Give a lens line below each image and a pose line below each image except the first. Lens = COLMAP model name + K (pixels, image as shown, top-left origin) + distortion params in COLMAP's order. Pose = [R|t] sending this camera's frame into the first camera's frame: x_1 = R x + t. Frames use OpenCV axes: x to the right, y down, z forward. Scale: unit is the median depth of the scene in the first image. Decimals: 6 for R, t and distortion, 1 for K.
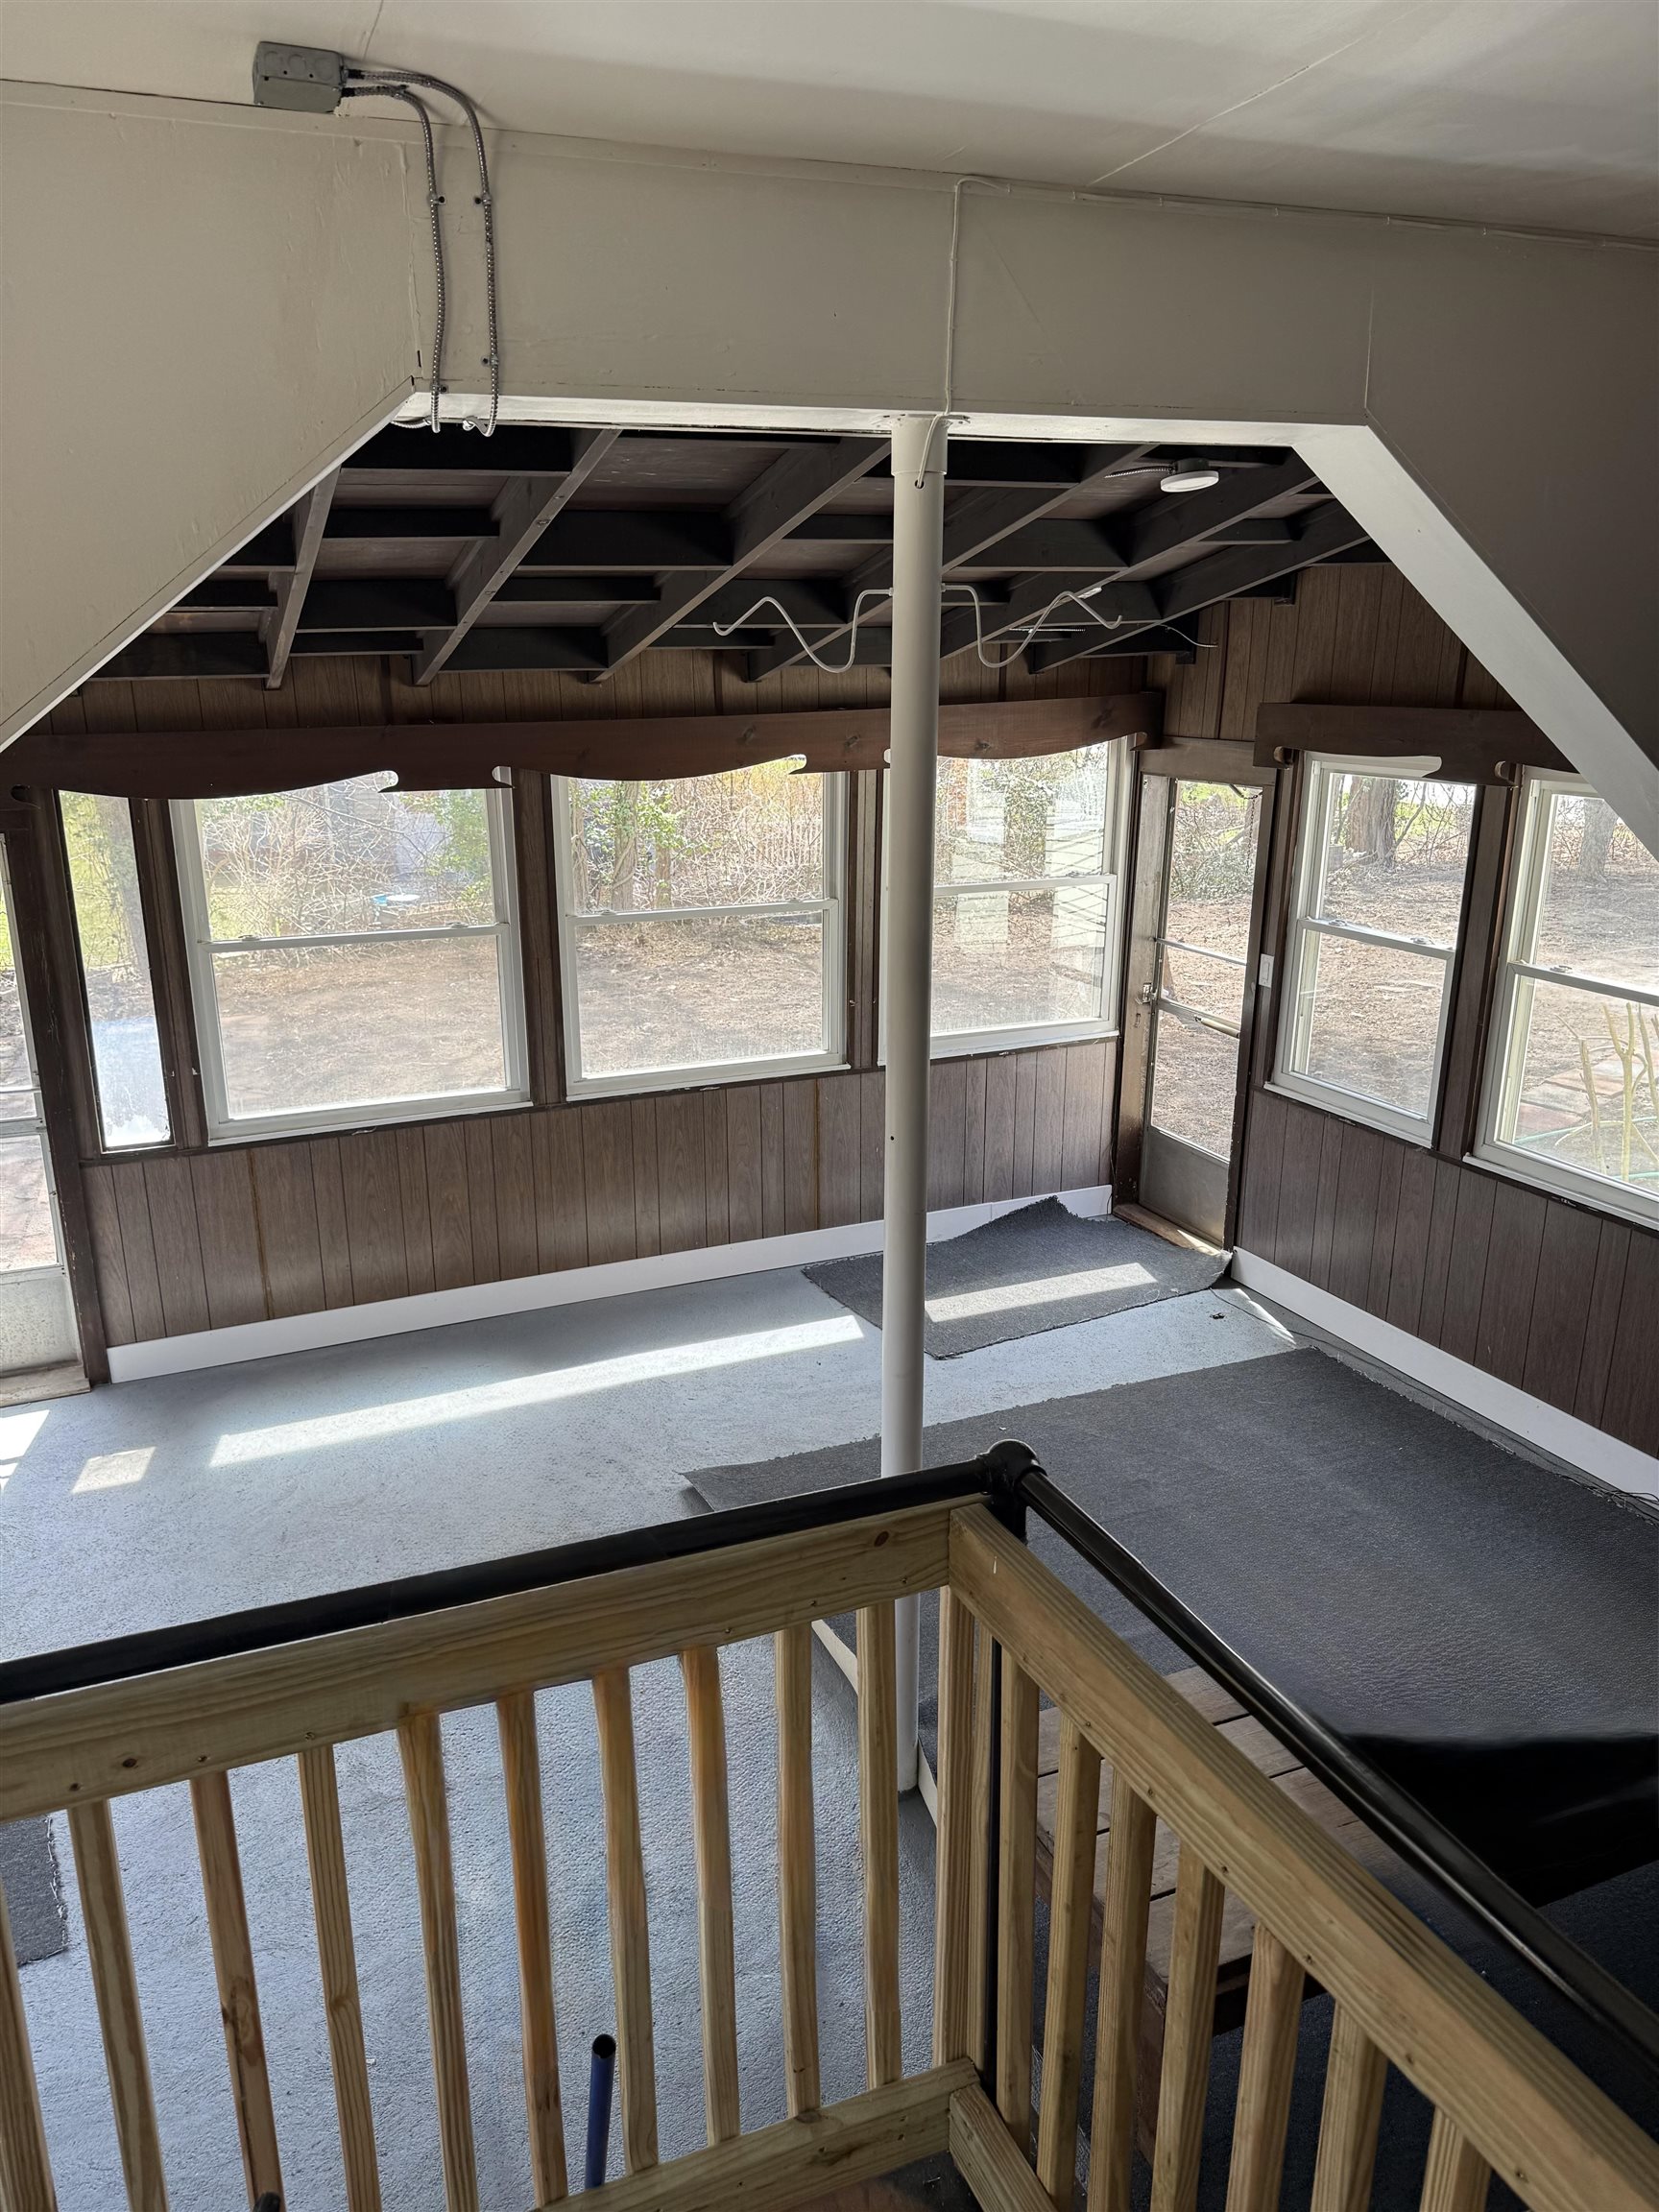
lens RADIAL K [[1529.6, 0, 861.3], [0, 1529.6, 1140.3], [0, 0, 1]] dist [0.006259, 0.000117]
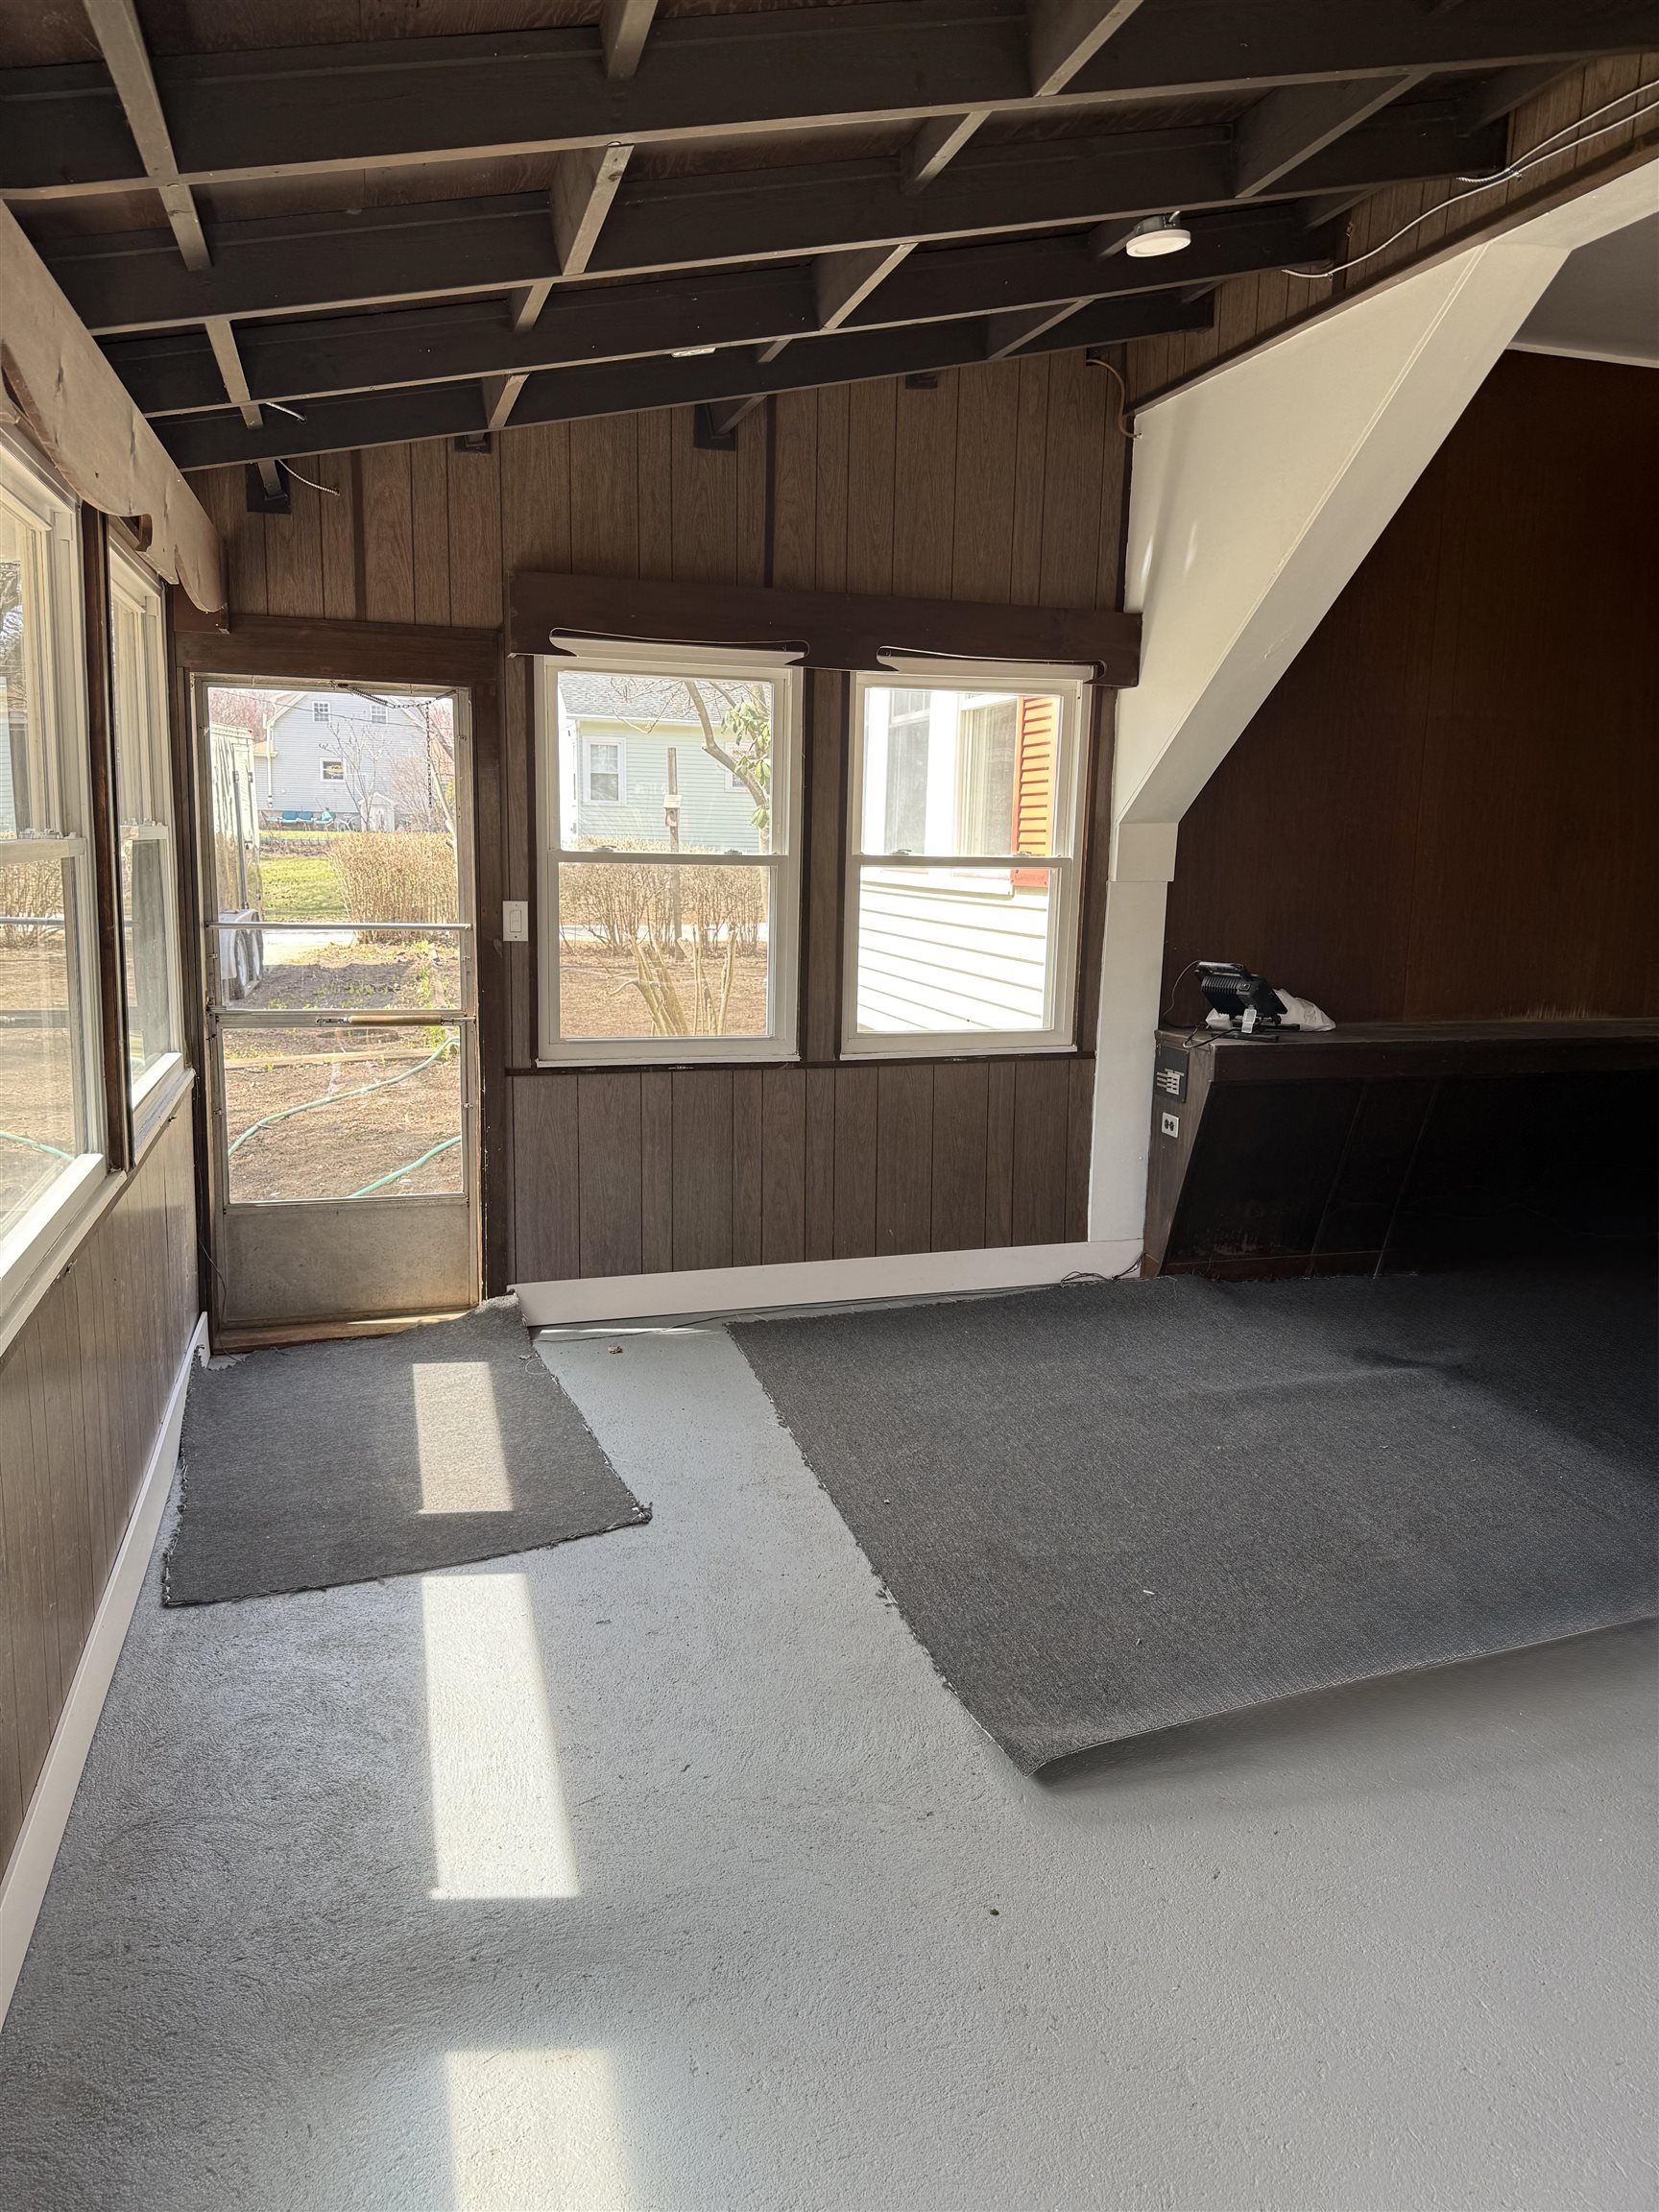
lens RADIAL K [[1529.6, 0, 861.3], [0, 1529.6, 1140.3], [0, 0, 1]] dist [0.006259, 0.000117]
pose [[0.130336, -0.201057, 0.970870, -0.493173], [0.279018, 0.947086, 0.158674, -0.077309], [-0.951400, 0.250209, 0.179538, 0.699616]]
